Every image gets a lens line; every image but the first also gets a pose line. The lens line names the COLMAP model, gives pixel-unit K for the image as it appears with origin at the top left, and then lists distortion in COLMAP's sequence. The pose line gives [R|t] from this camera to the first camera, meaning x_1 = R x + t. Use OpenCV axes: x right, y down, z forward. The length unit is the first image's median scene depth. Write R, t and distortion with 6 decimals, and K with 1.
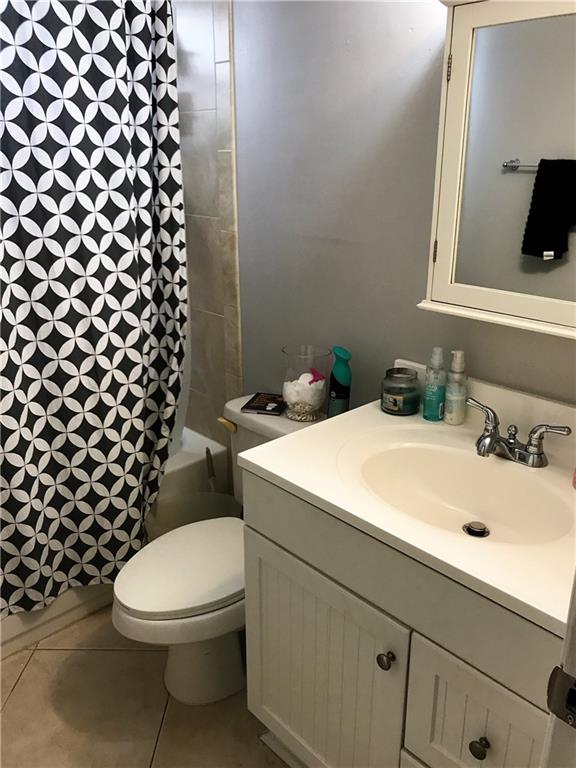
lens RADIAL K [[613.5, 0, 288.0], [0, 613.5, 384.0], [0, 0, 1]] dist [0.073815, -0.110761]
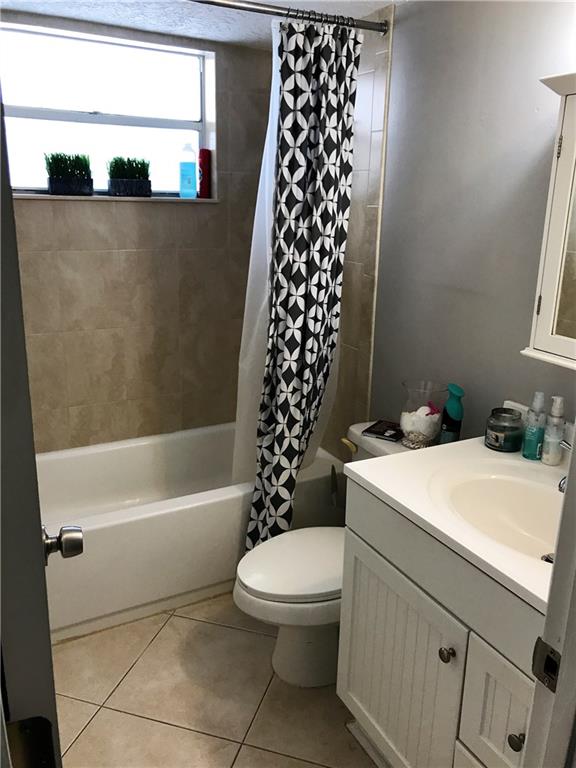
lens RADIAL K [[613.5, 0, 288.0], [0, 613.5, 384.0], [0, 0, 1]] dist [0.073815, -0.110761]
pose [[0.963556, 0.089819, -0.251977, 0.084588], [-0.103728, 0.993700, -0.042441, 0.018212], [0.246578, 0.067031, 0.966802, -0.157365]]
